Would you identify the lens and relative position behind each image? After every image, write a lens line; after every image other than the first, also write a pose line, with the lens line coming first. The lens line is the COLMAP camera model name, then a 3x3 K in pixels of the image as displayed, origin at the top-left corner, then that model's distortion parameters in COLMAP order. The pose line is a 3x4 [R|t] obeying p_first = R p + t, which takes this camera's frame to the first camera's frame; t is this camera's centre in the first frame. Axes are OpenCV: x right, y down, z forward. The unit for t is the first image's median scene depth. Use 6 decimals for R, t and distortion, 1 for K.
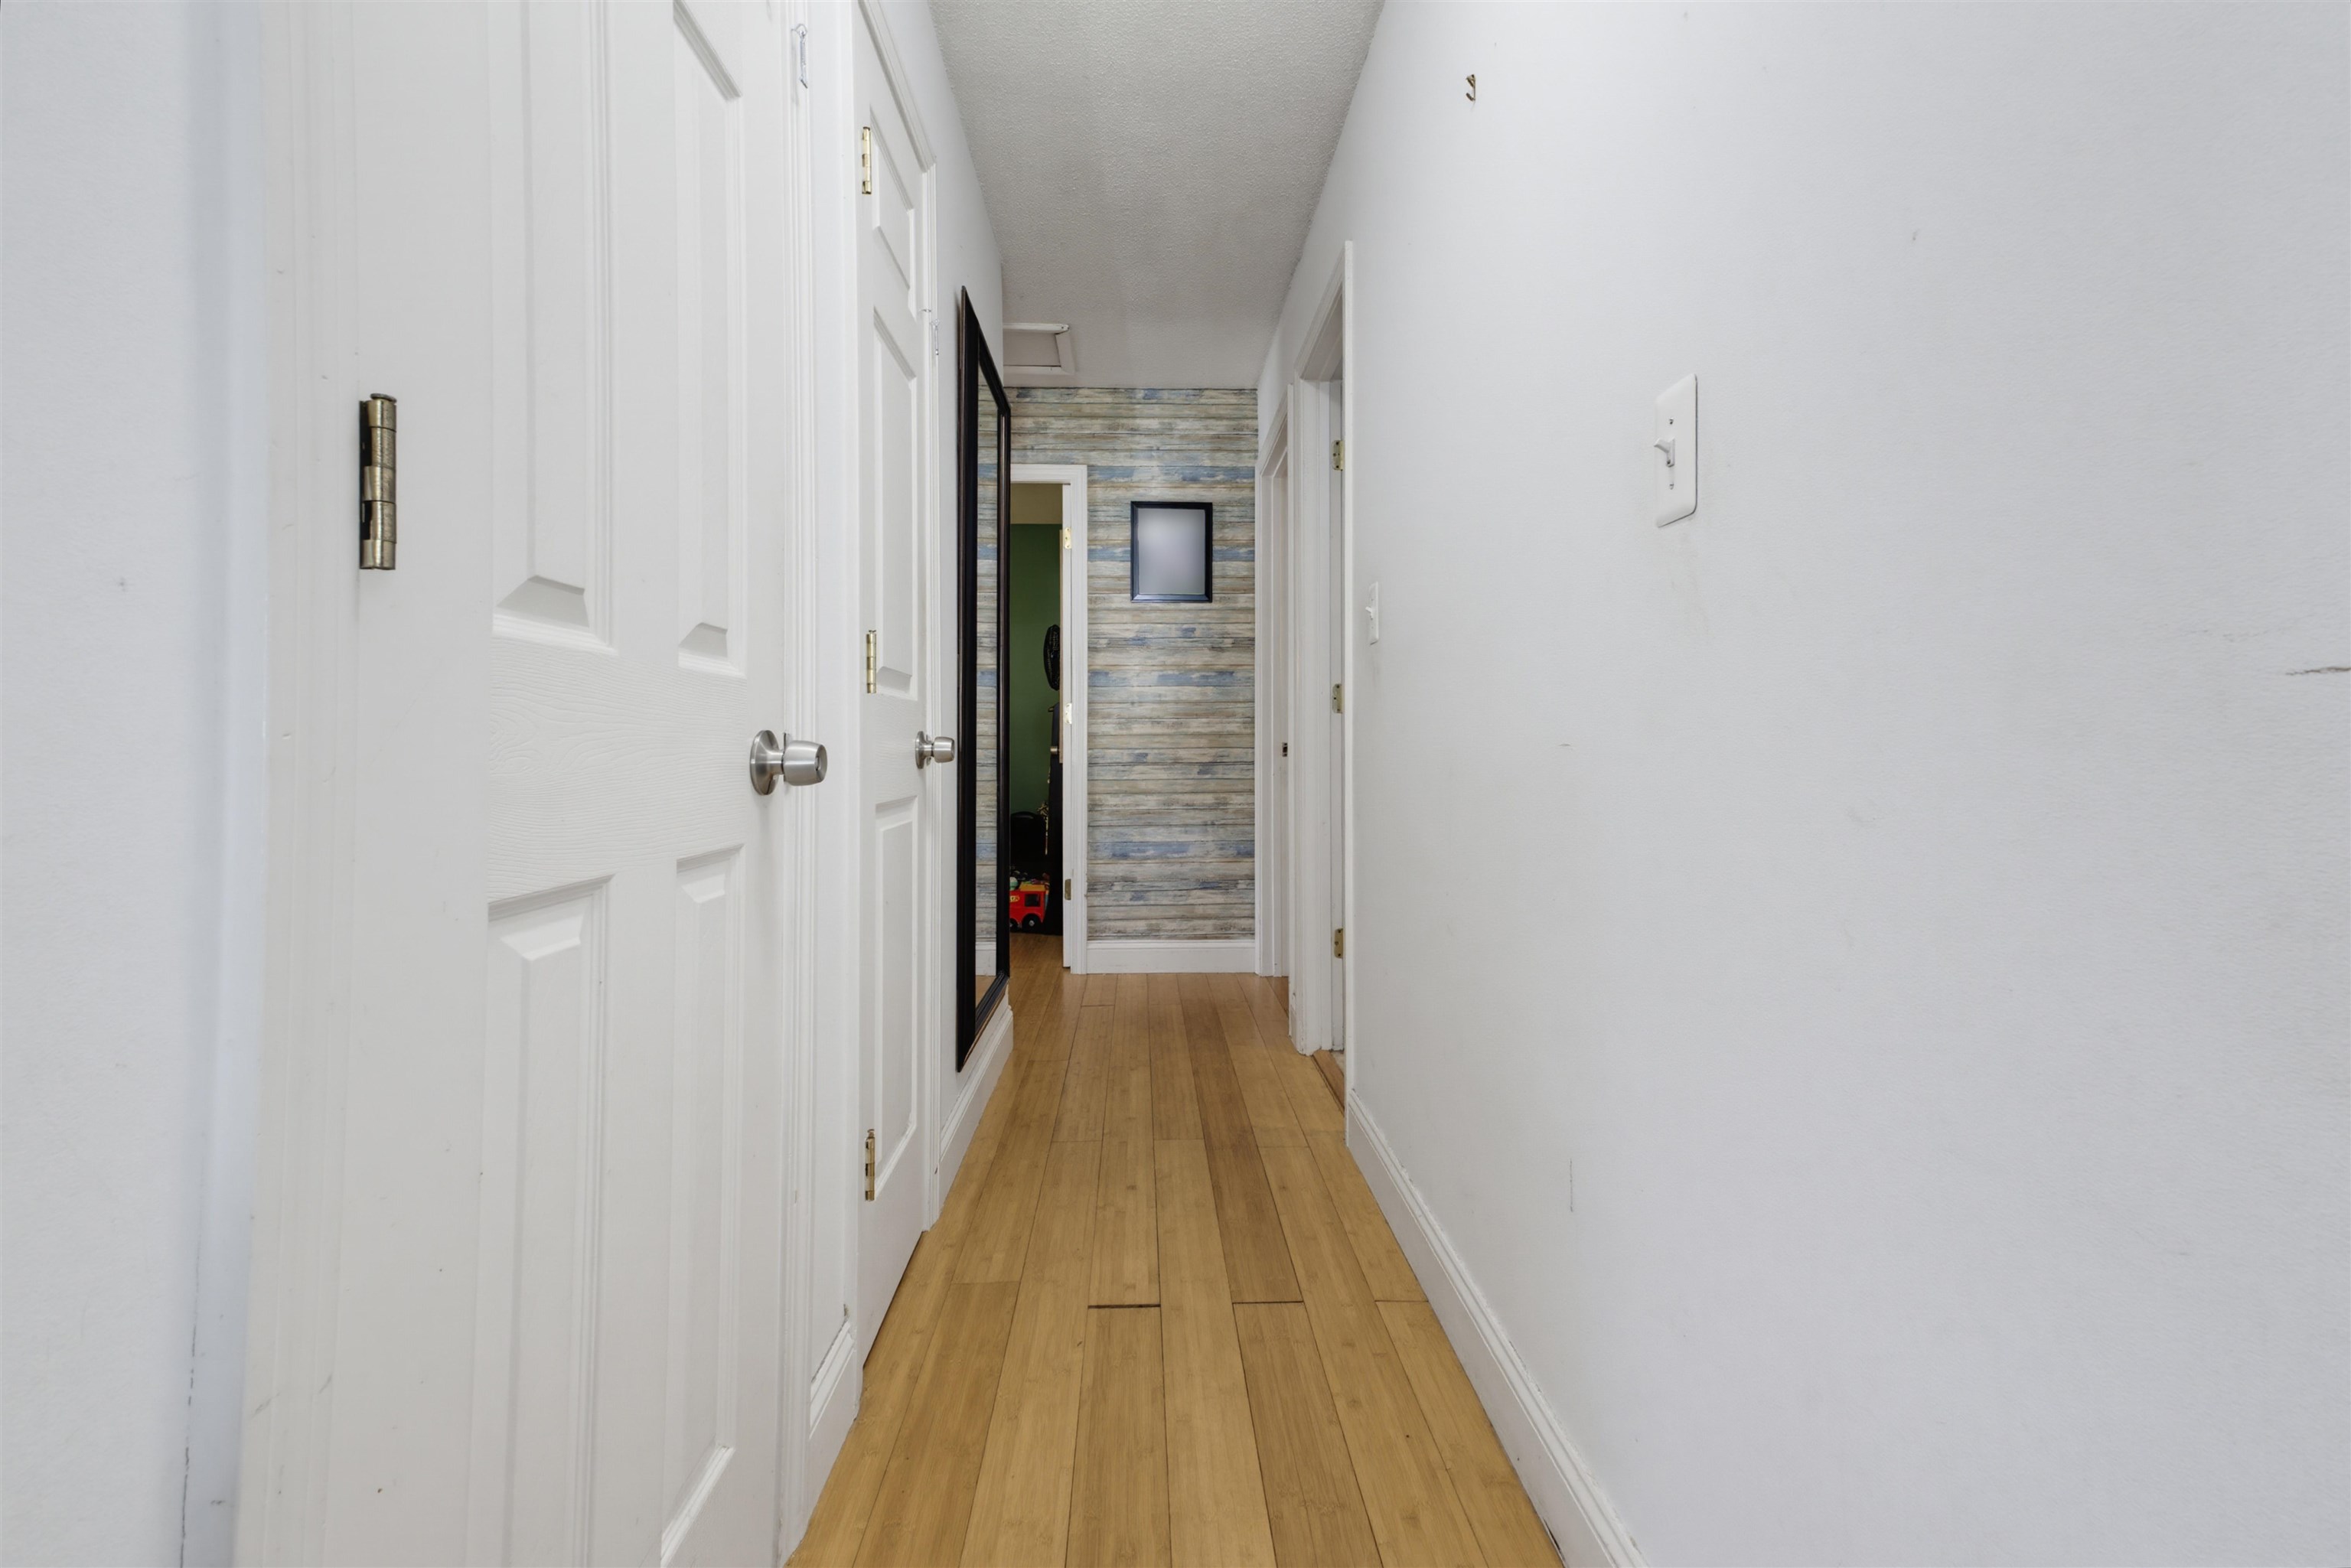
lens RADIAL K [[985.7, 0, 1175.7], [0, 985.7, 771.3], [0, 0, 1]] dist [0.030422, 0.000059]
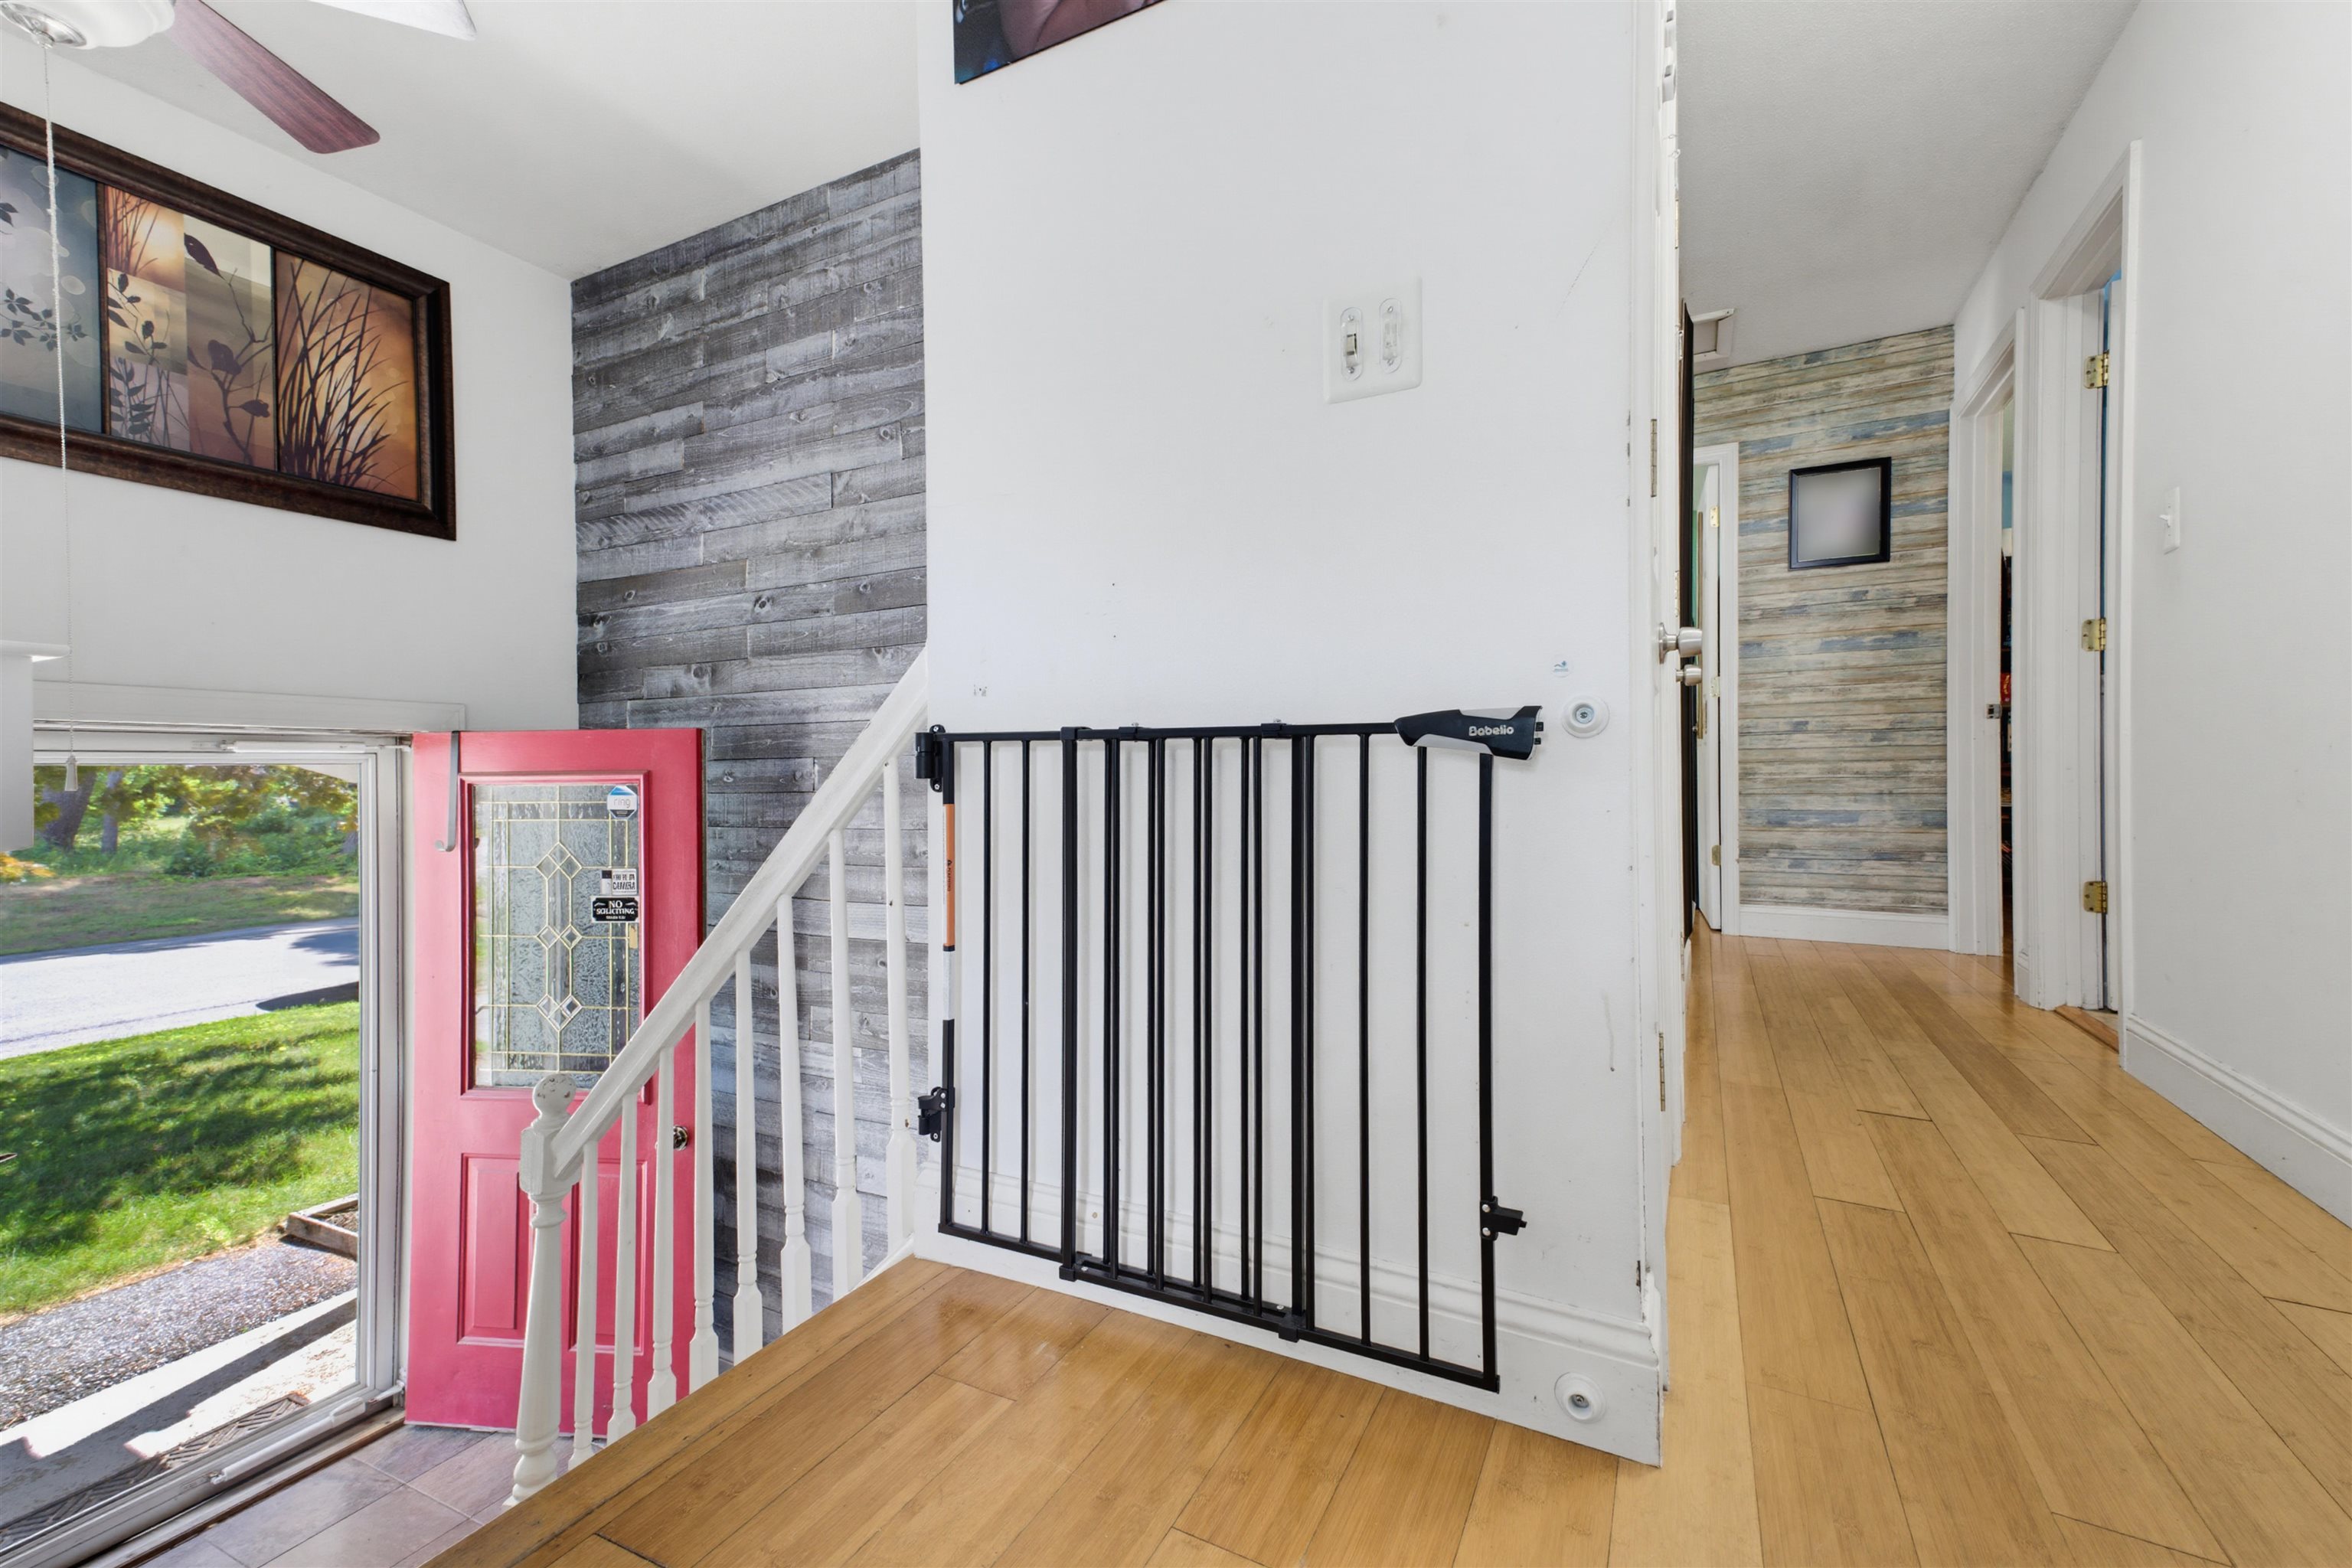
lens RADIAL K [[961.1, 0, 1206.0], [0, 961.1, 786.2], [0, 0, 1]] dist [0.026227, 0.000088]
pose [[0.864248, 0.003770, -0.503053, -0.060010], [-0.003870, 0.999992, 0.000846, 0.047953], [0.503052, 0.001216, 0.864255, -0.146288]]
